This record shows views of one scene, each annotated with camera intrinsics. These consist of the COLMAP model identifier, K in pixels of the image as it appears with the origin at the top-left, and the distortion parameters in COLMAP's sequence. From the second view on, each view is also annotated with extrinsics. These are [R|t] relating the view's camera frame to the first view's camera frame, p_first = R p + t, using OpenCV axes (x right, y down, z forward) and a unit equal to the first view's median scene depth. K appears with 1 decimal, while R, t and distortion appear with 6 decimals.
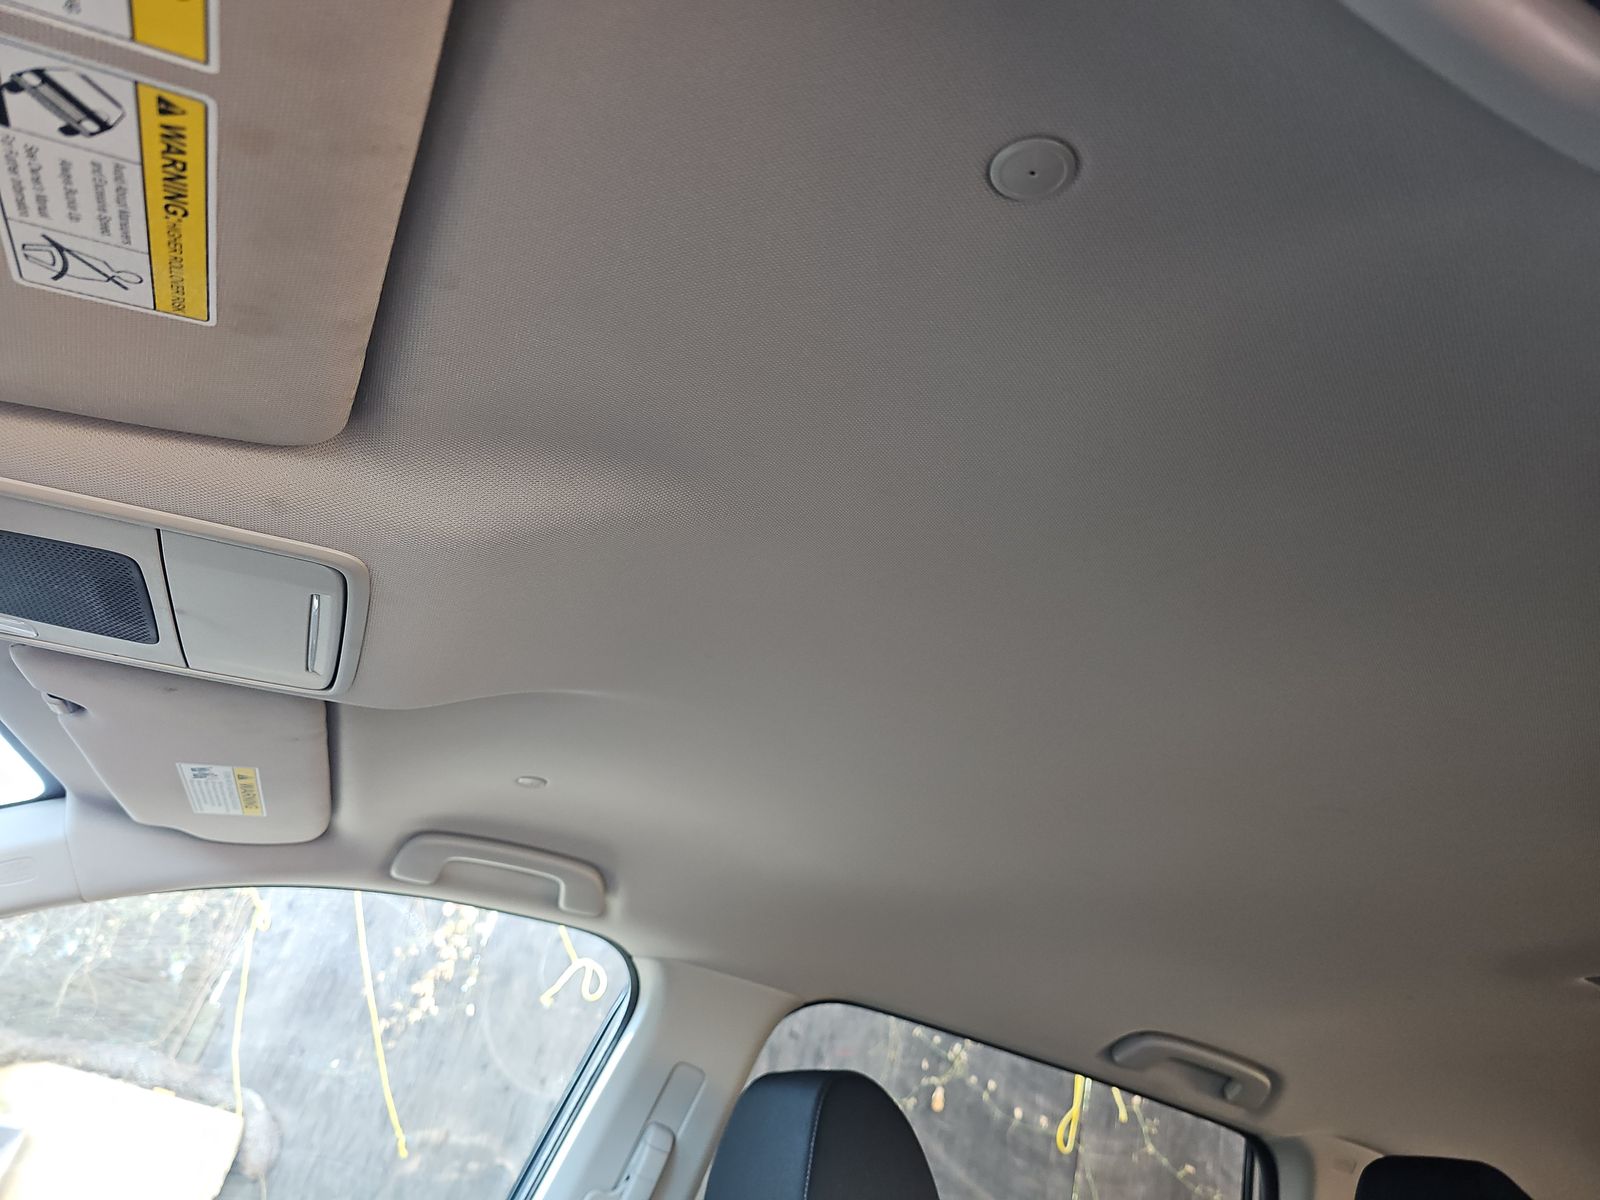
lens RADIAL K [[1053.9, 0, 789.1], [0, 1053.9, 603.4], [0, 0, 1]] dist [0.035462, -0.038412]
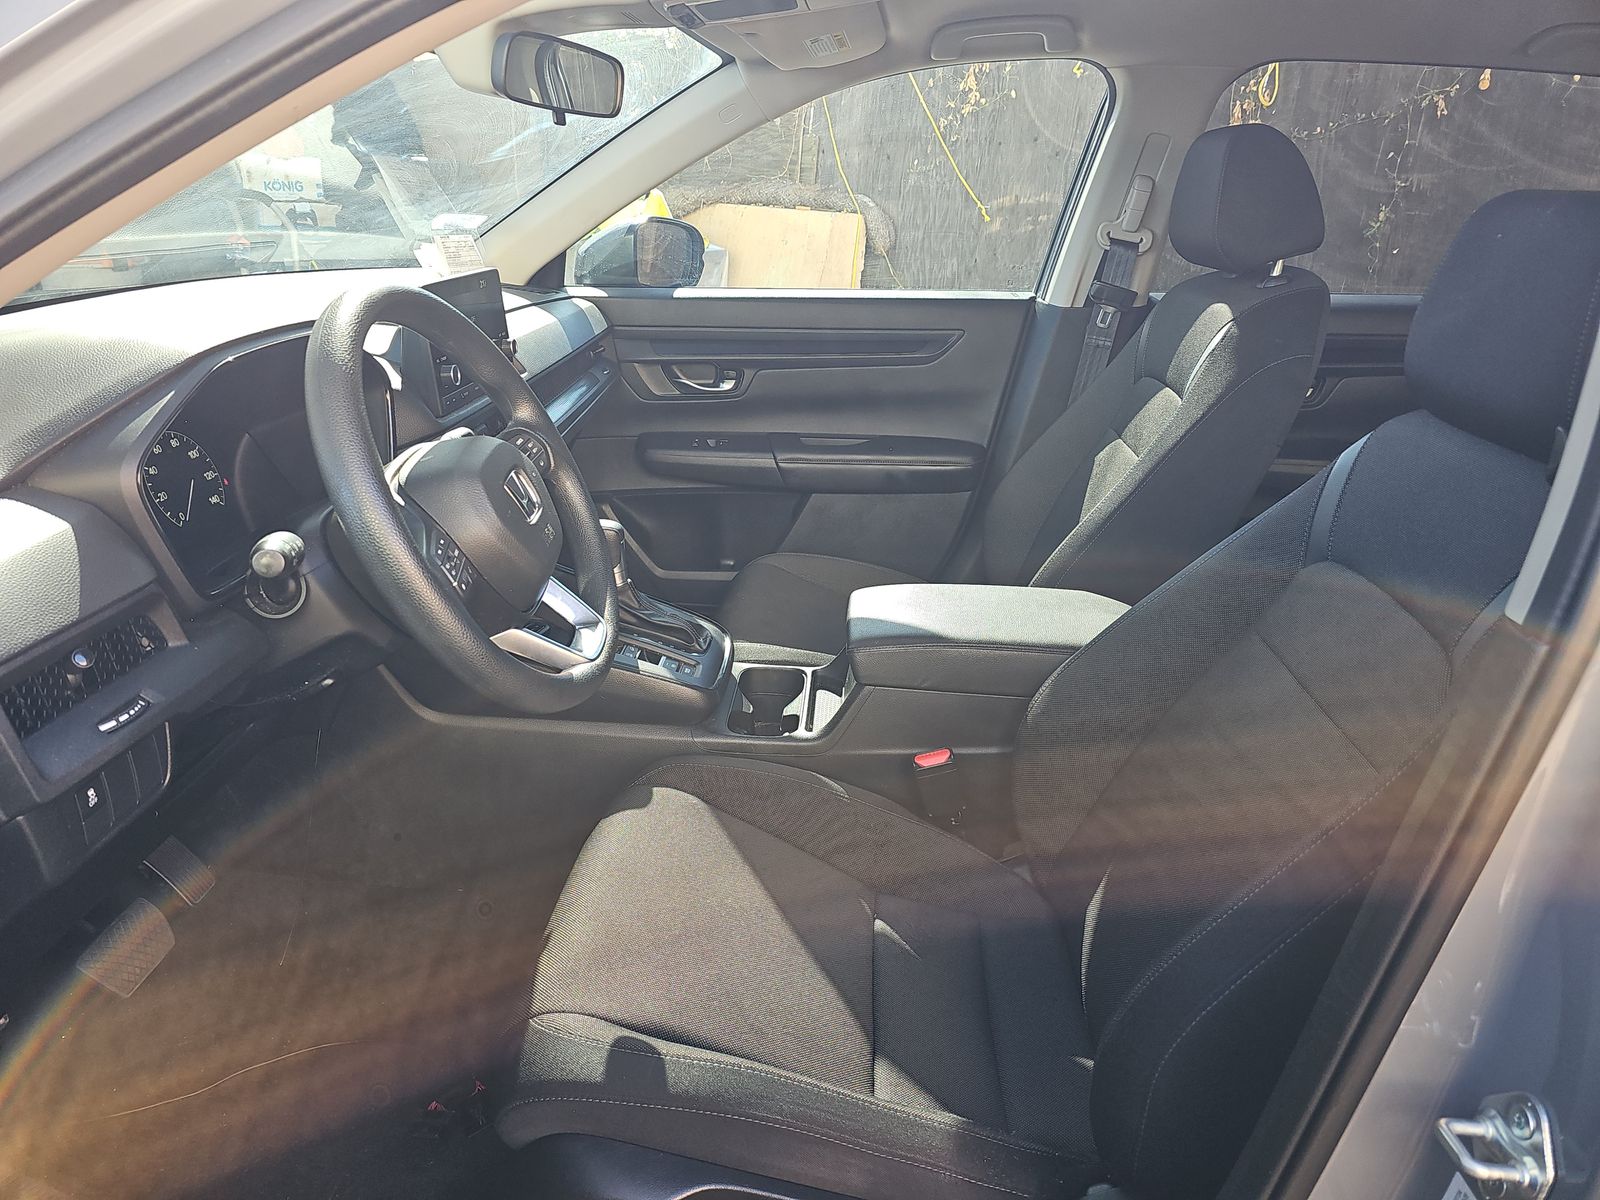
lens RADIAL K [[1053.9, 0, 789.1], [0, 1053.9, 603.4], [0, 0, 1]] dist [0.035462, -0.038412]
pose [[0.870343, 0.007792, -0.492385, 0.059008], [0.361467, 0.668932, 0.649517, -0.082456], [0.334433, -0.743283, 0.579383, -0.154940]]
